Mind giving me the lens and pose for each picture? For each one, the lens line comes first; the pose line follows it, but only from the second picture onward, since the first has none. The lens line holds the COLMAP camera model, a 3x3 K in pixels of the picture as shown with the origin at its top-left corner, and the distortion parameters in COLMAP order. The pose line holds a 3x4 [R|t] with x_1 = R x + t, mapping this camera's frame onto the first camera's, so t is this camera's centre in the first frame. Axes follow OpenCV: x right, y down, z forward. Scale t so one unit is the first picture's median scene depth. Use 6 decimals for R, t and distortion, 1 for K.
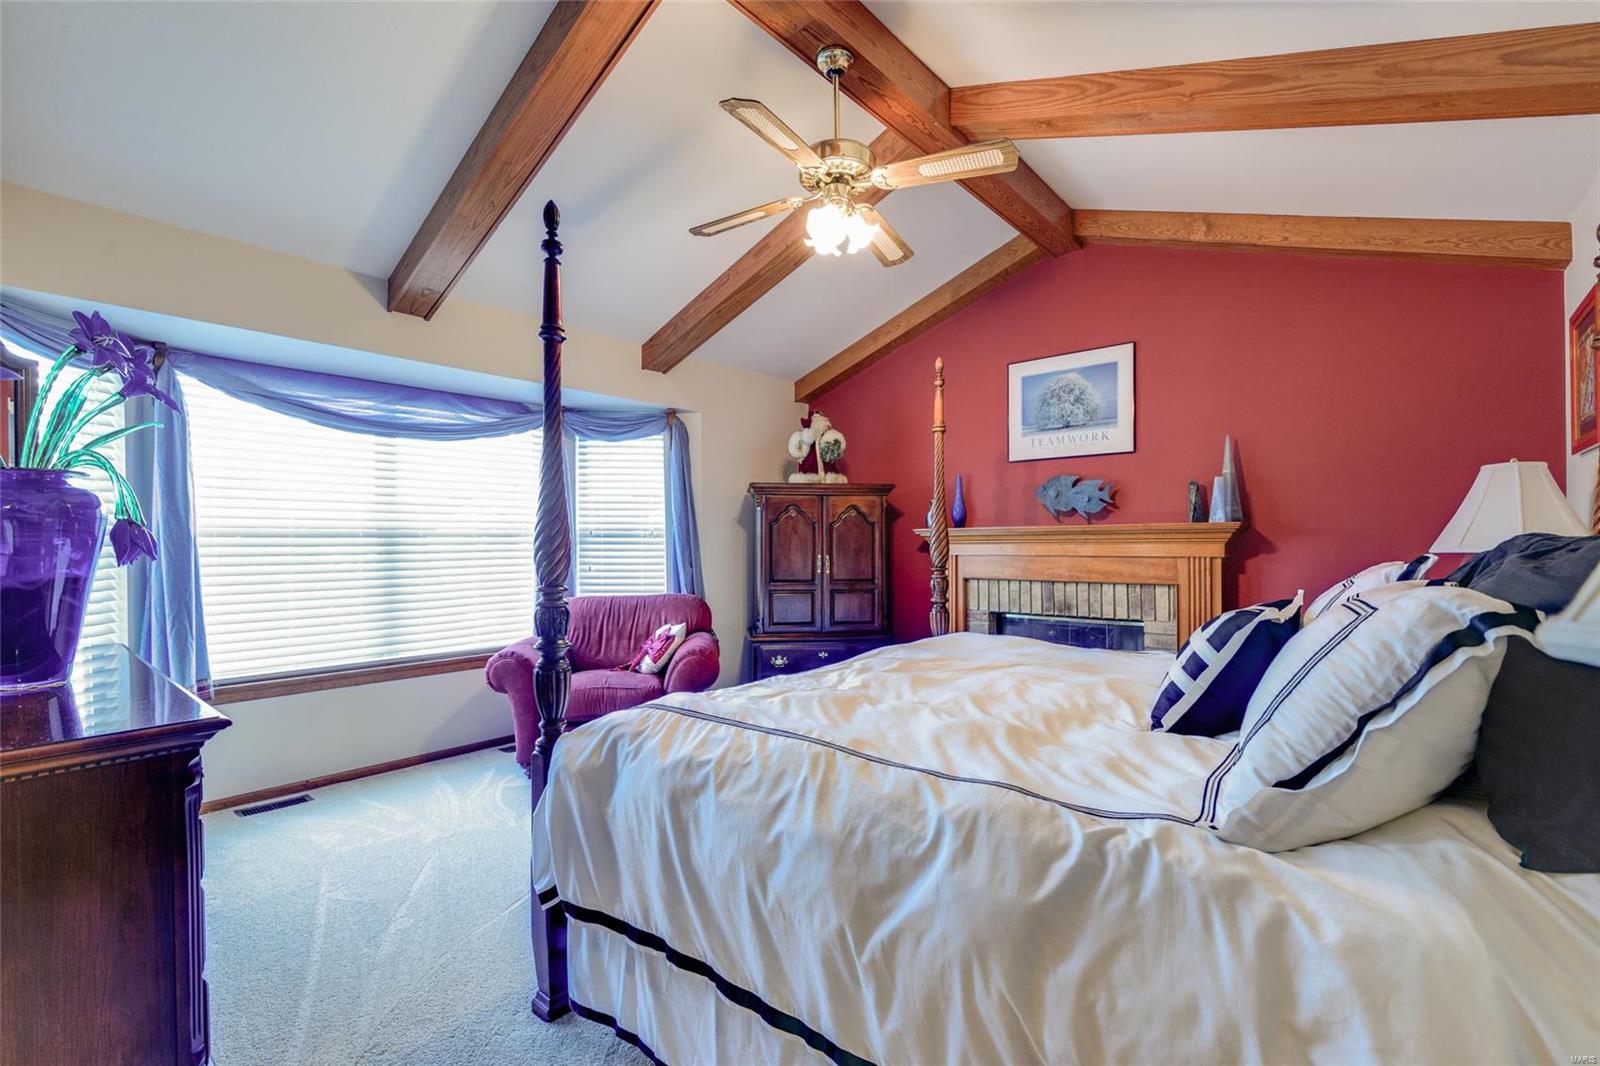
lens RADIAL K [[697.4, 0, 824.2], [0, 697.4, 546.3], [0, 0, 1]] dist [0.004510, 0.000464]
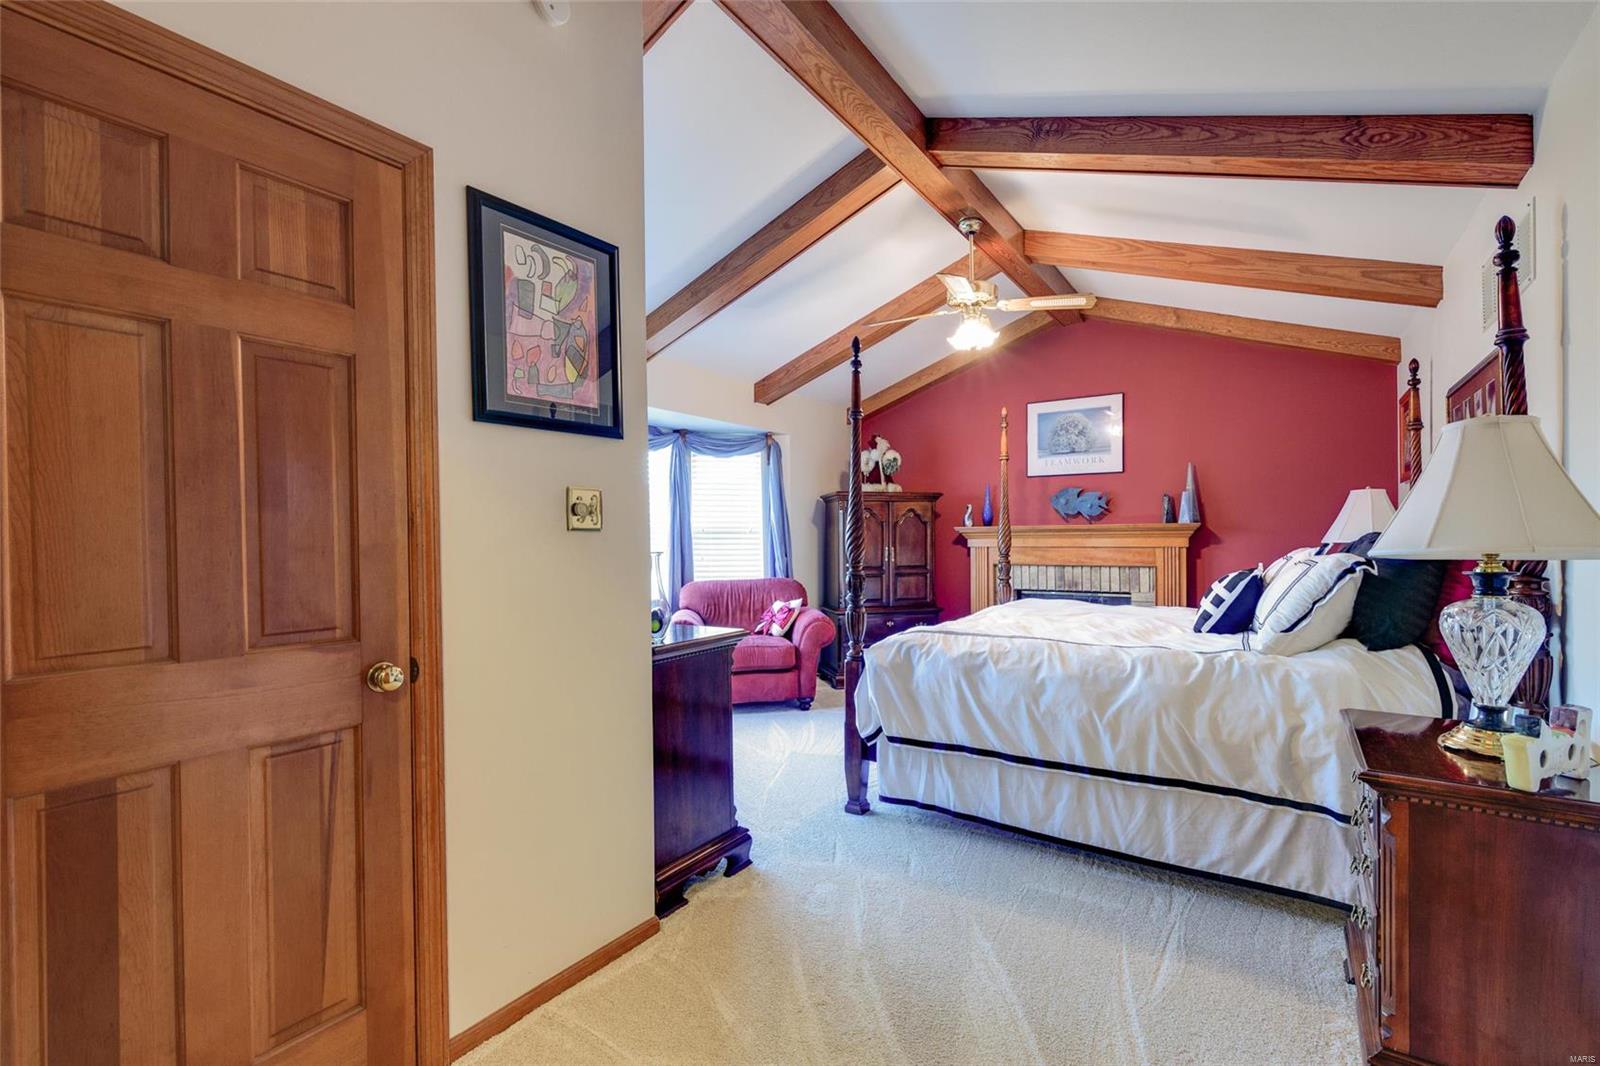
lens RADIAL K [[697.4, 0, 824.2], [0, 697.4, 546.3], [0, 0, 1]] dist [0.004510, 0.000464]
pose [[0.993548, -0.003411, 0.113357, -0.382308], [0.002658, 0.999973, 0.006796, 0.002369], [-0.113377, -0.006451, 0.993531, -0.395229]]
